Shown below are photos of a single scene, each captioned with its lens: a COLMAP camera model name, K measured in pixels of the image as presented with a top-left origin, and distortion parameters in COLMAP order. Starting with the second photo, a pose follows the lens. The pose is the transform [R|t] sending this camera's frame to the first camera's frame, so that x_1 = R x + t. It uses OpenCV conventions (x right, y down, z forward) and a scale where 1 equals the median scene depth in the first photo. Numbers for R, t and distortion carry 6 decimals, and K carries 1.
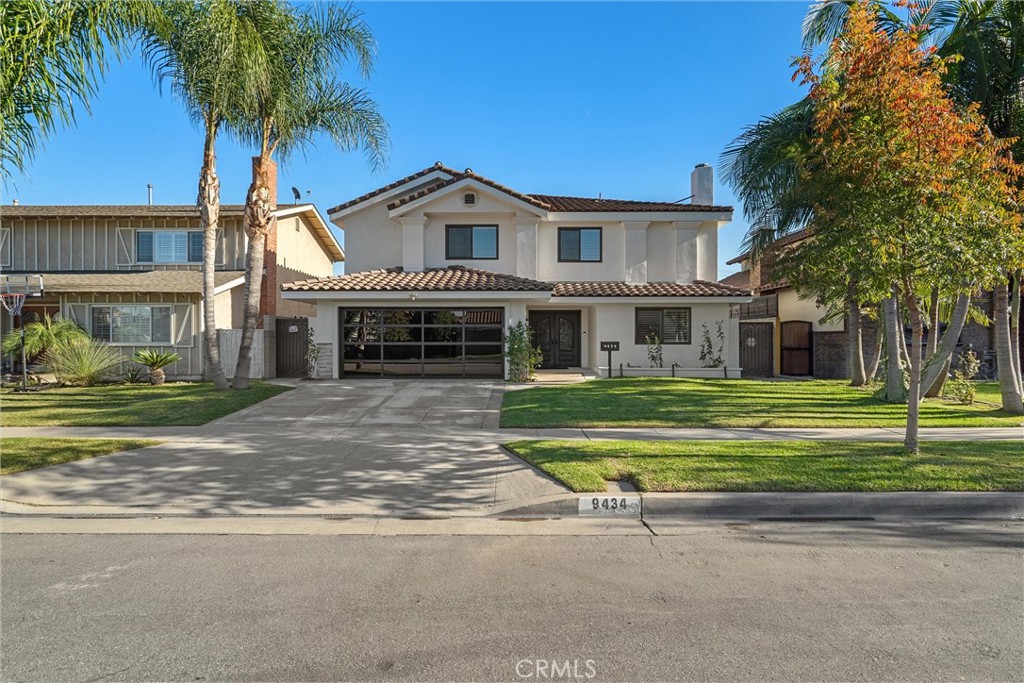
lens RADIAL K [[503.6, 0, 509.8], [0, 503.6, 340.5], [0, 0, 1]] dist [0.000751, -0.000086]
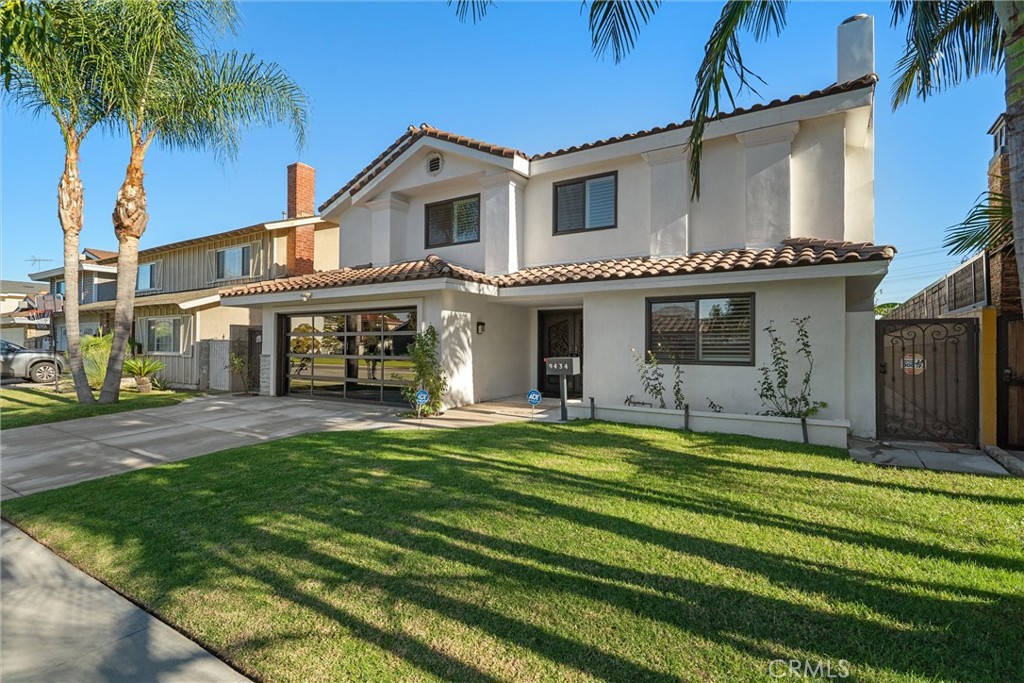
lens RADIAL K [[508.1, 0, 506.5], [0, 508.1, 341.0], [0, 0, 1]] dist [-0.000579, 0.000370]
pose [[0.839684, -0.002398, -0.543069, 0.424864], [-0.008919, 0.999795, -0.018204, -0.005918], [0.543001, 0.020129, 0.839491, 0.433719]]
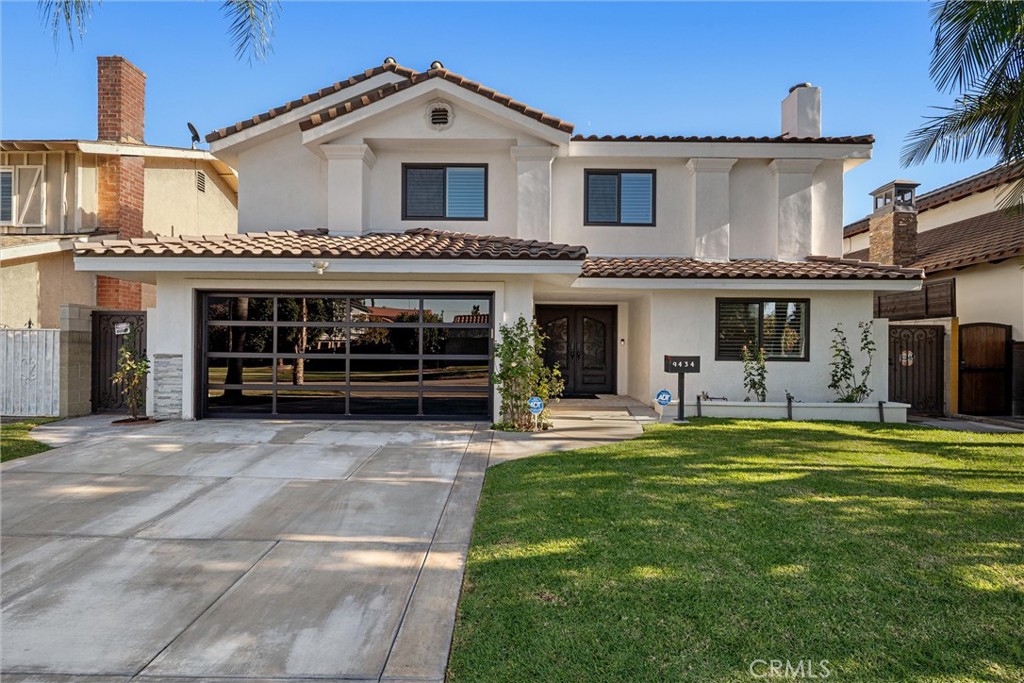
lens RADIAL K [[508.5, 0, 508.9], [0, 508.5, 348.2], [0, 0, 1]] dist [-0.004185, 0.001660]
pose [[0.999963, 0.008604, -0.000352, 0.005652], [-0.008606, 0.999951, -0.004973, -0.001766], [0.000309, 0.004976, 0.999988, 0.398531]]
